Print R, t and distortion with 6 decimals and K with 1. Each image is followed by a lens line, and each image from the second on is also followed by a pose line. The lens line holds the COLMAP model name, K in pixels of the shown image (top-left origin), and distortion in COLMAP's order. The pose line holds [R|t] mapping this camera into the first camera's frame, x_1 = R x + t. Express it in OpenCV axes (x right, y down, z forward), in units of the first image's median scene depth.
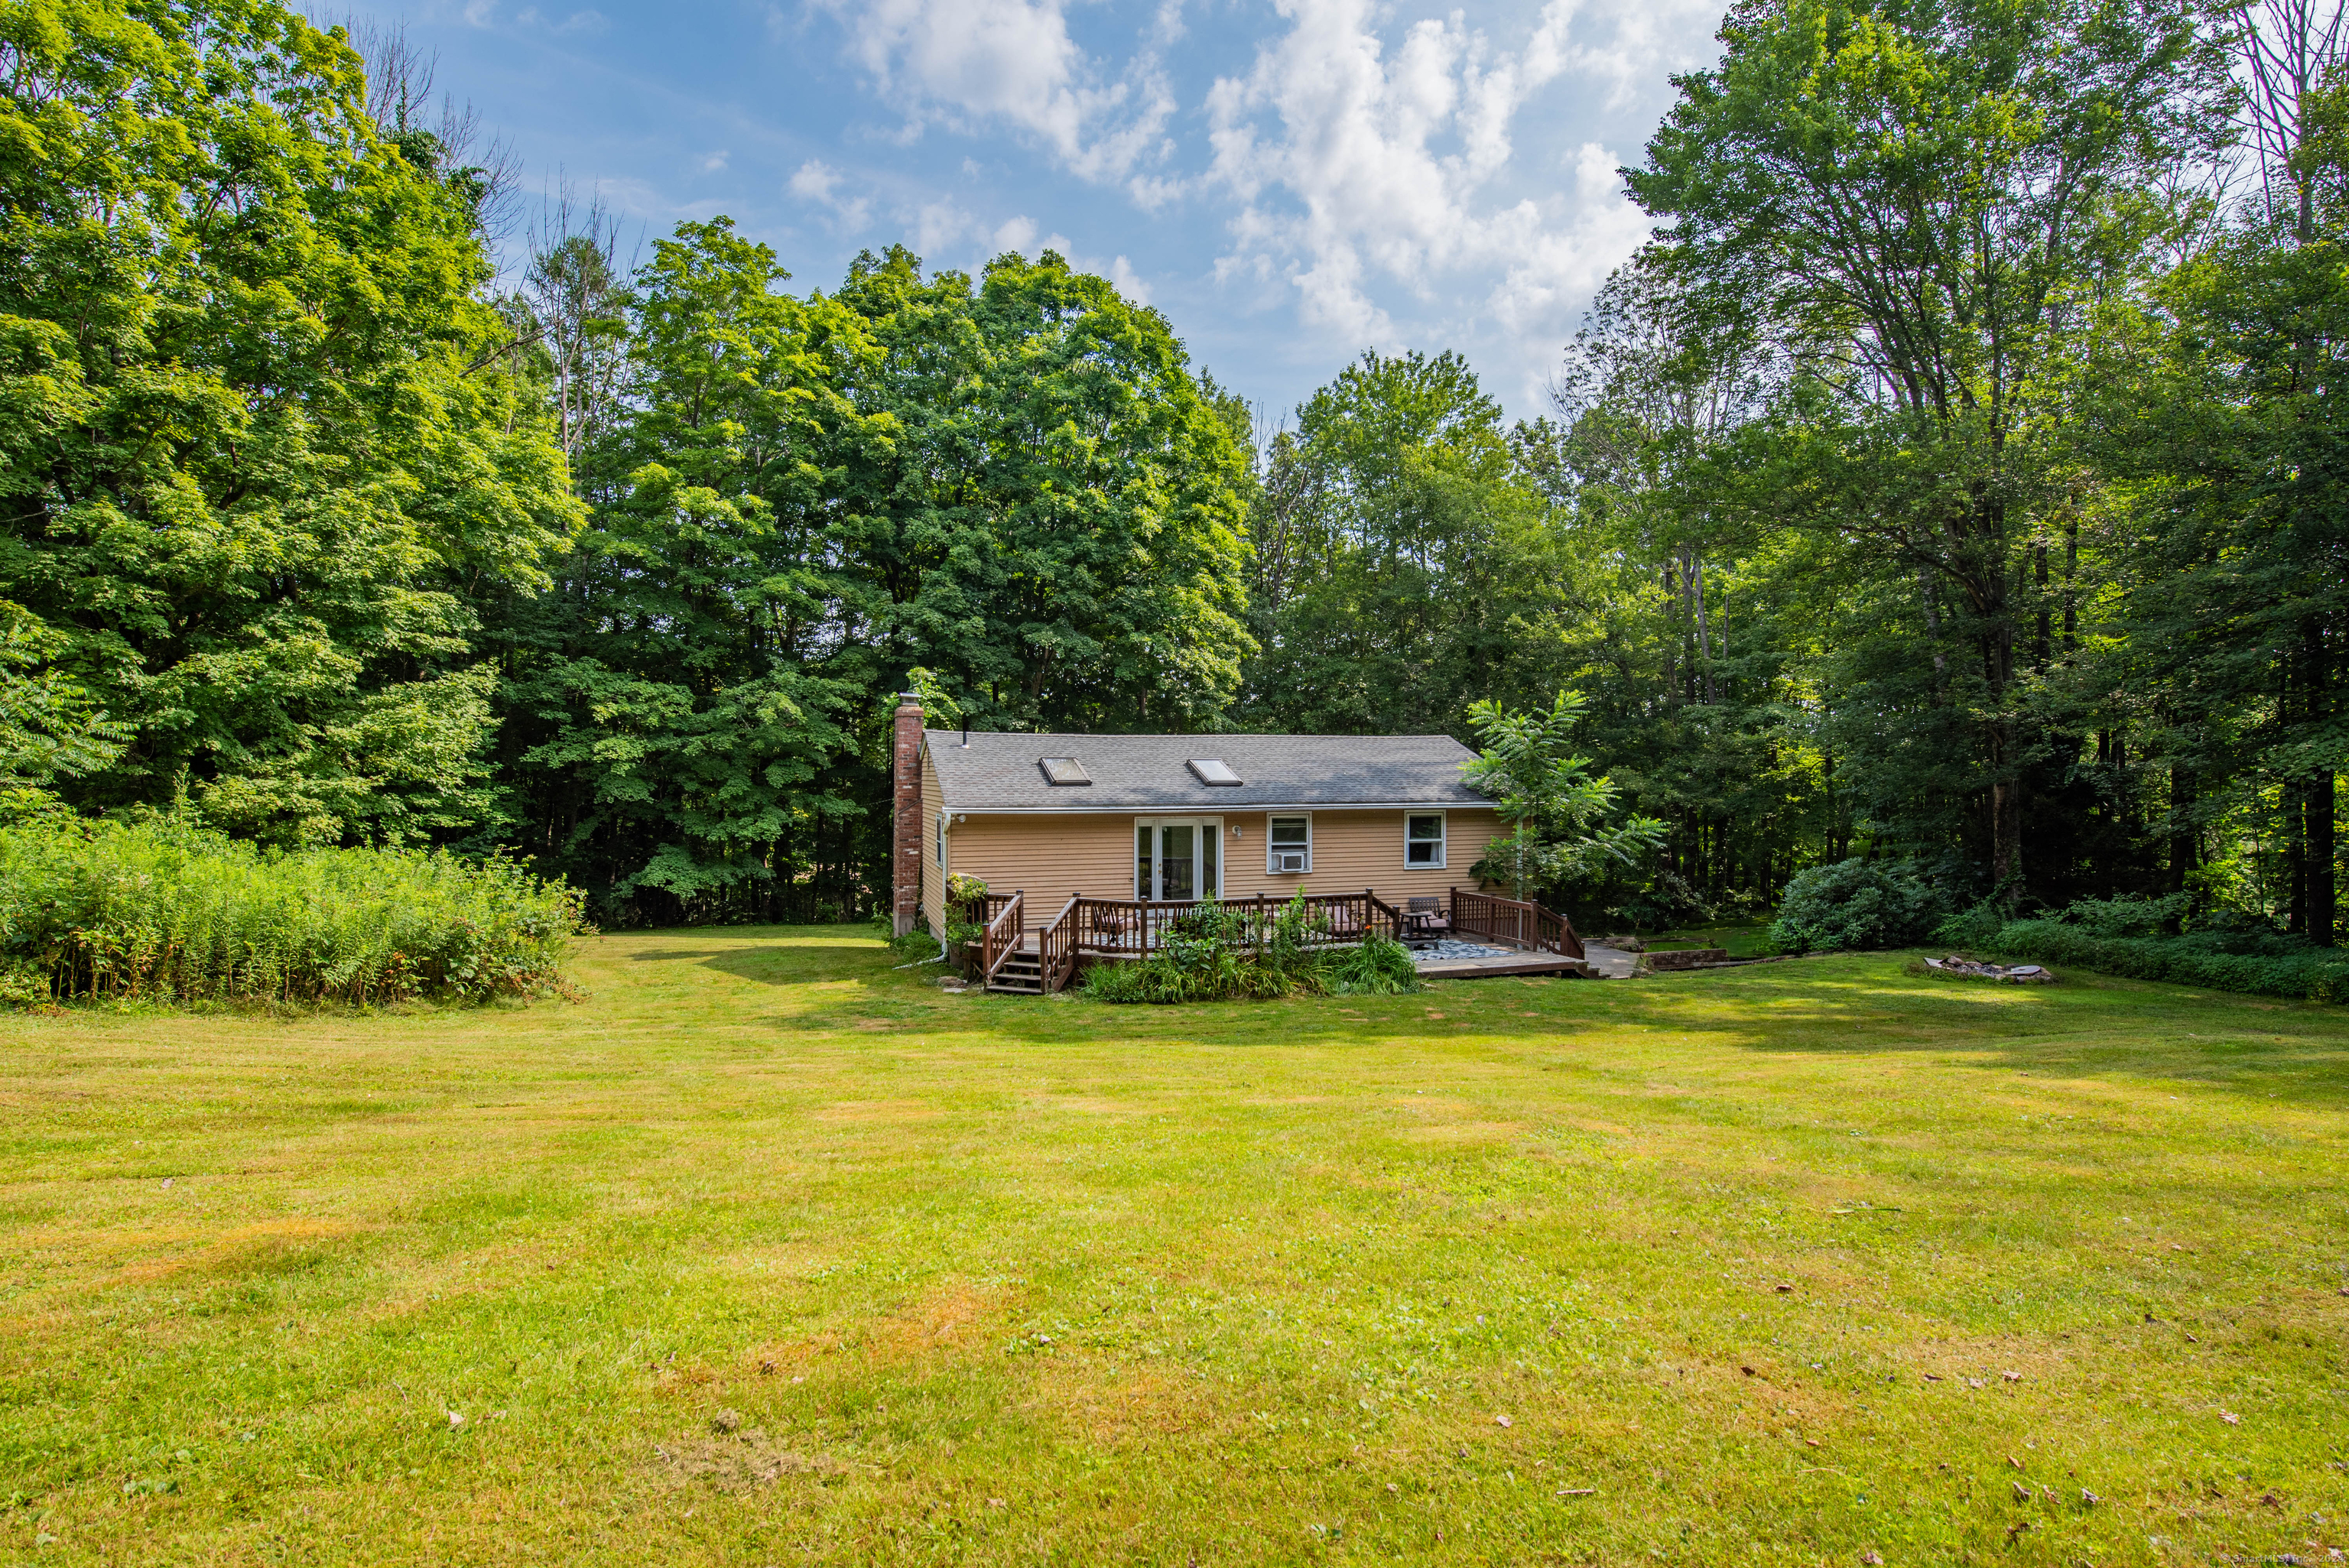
lens RADIAL K [[1186.5, 0, 1179.7], [0, 1186.5, 786.9], [0, 0, 1]] dist [0.002244, -0.000031]
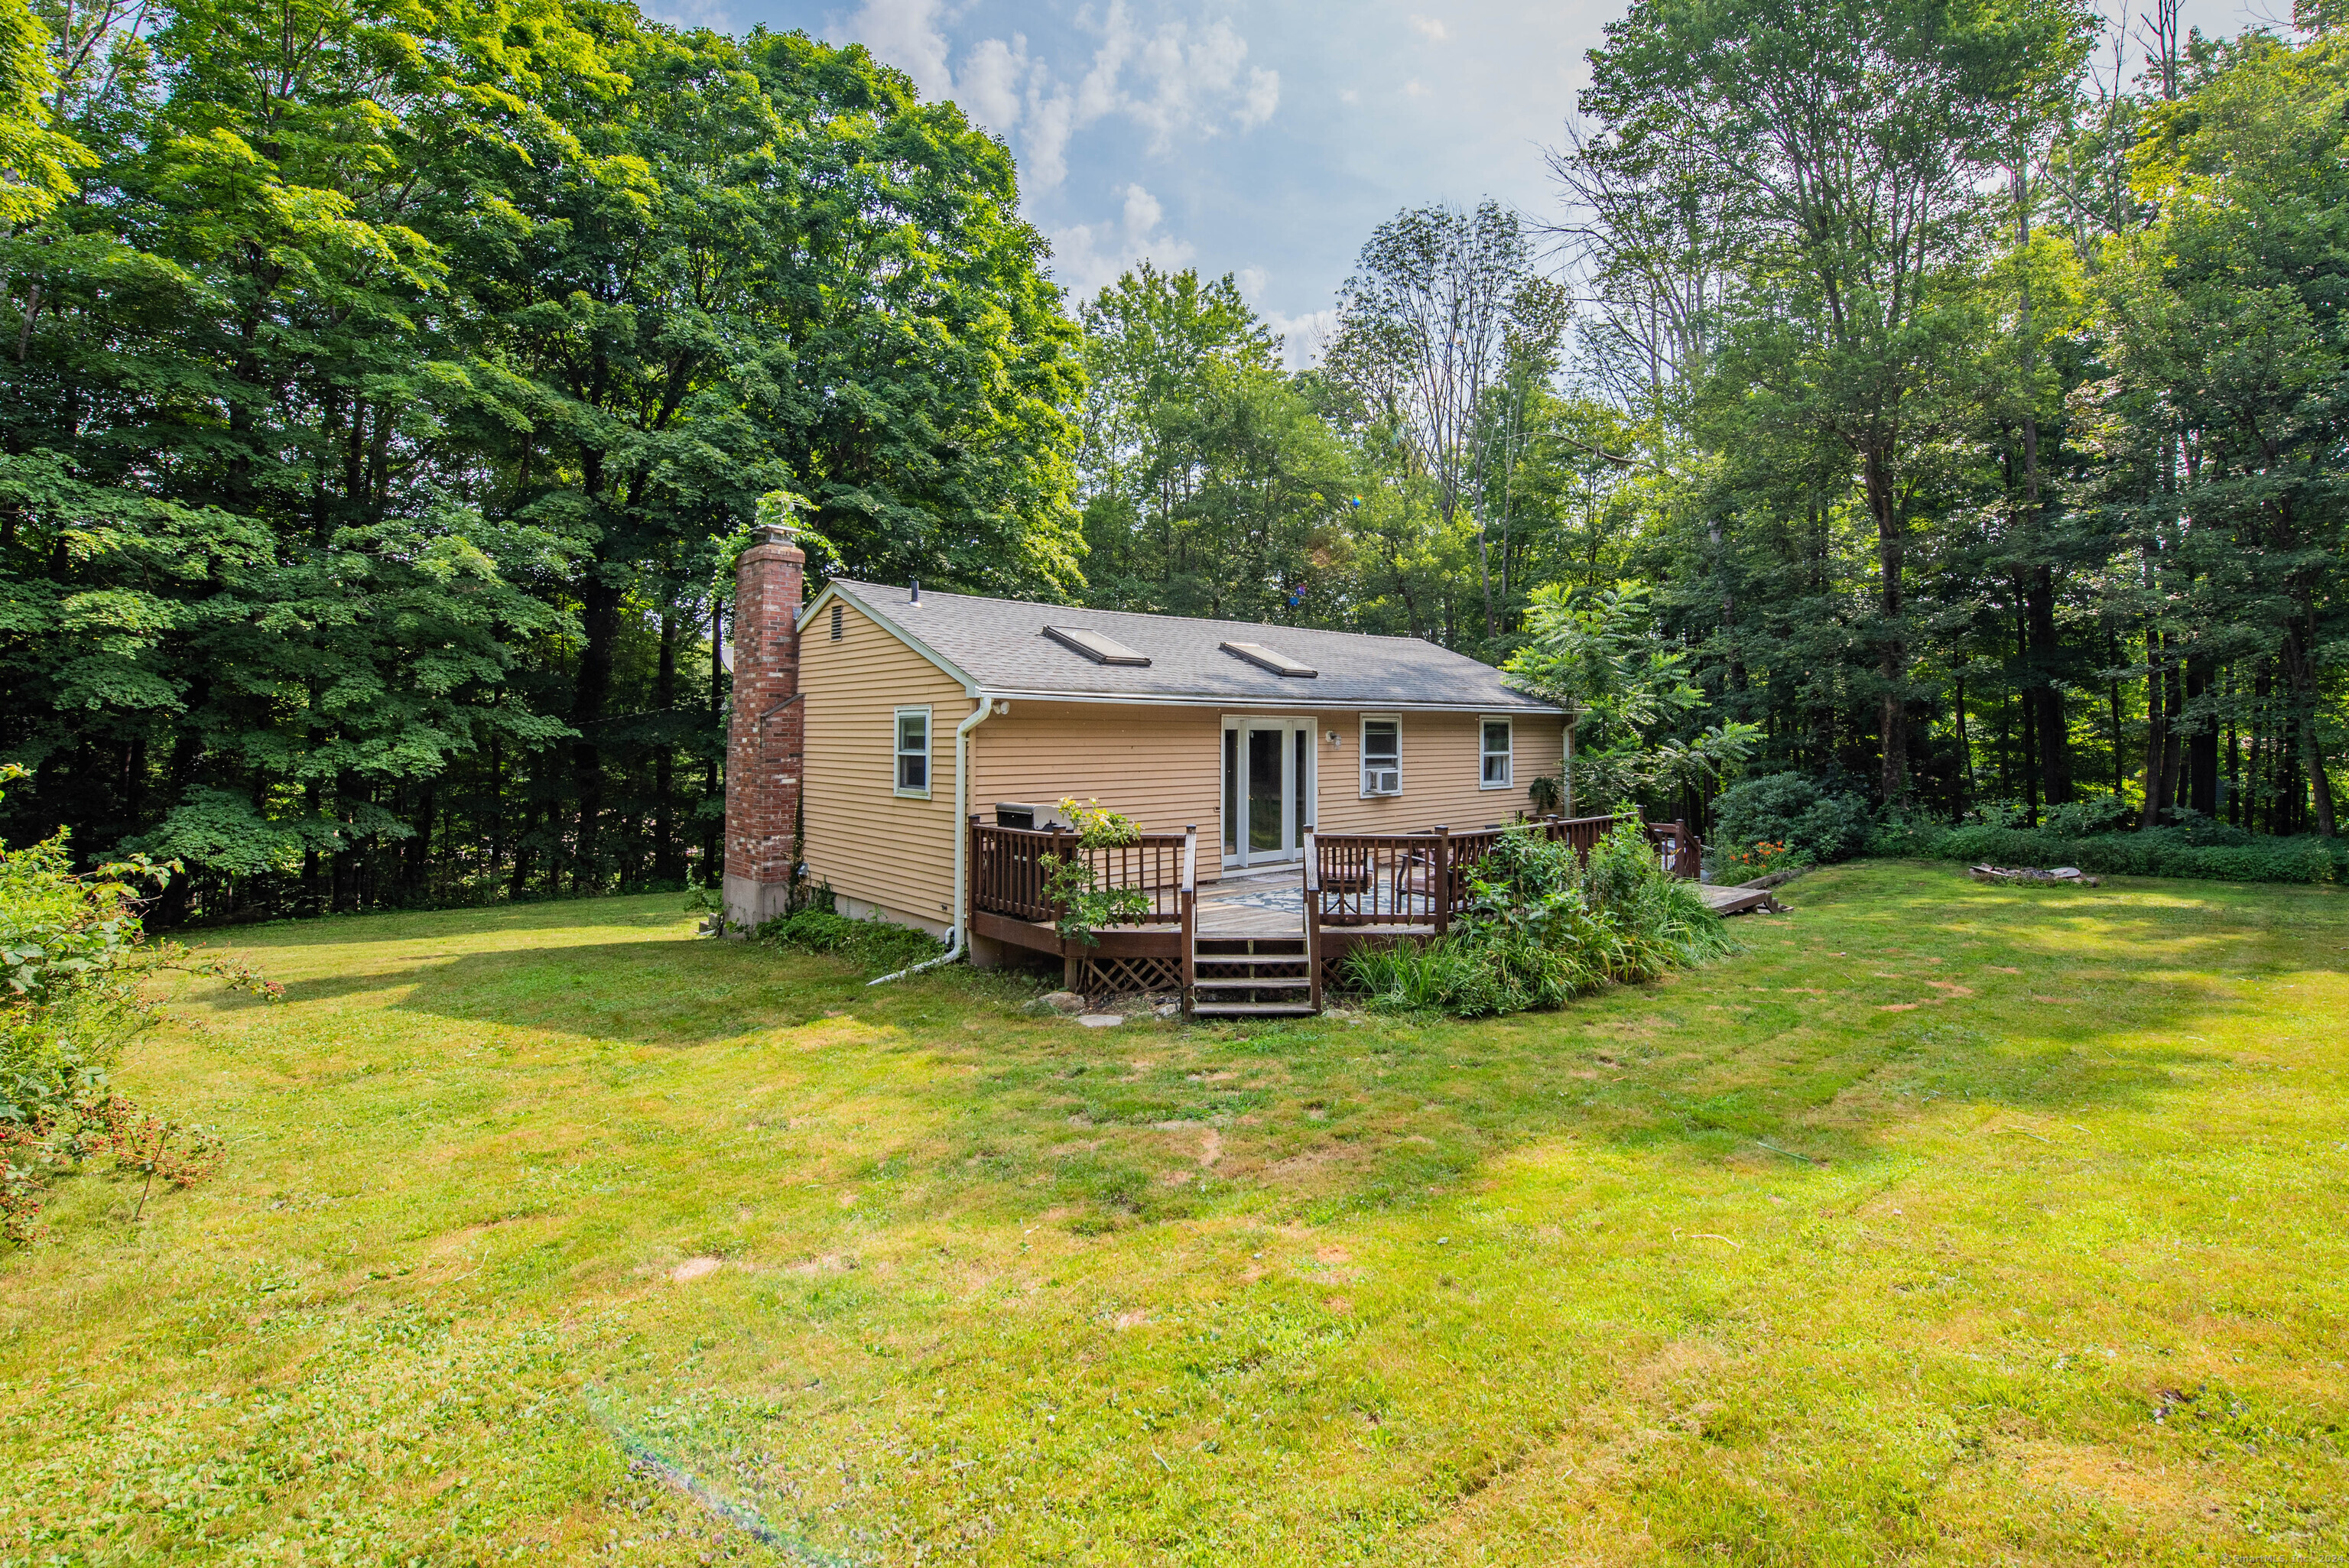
lens RADIAL K [[985.7, 0, 1114.0], [0, 985.7, 715.2], [0, 0, 1]] dist [-0.016320, -0.000319]
pose [[0.904989, 0.016225, 0.425125, -0.240555], [0.001243, 0.999167, -0.040780, 0.035477], [-0.425433, 0.037434, 0.904215, 0.388826]]
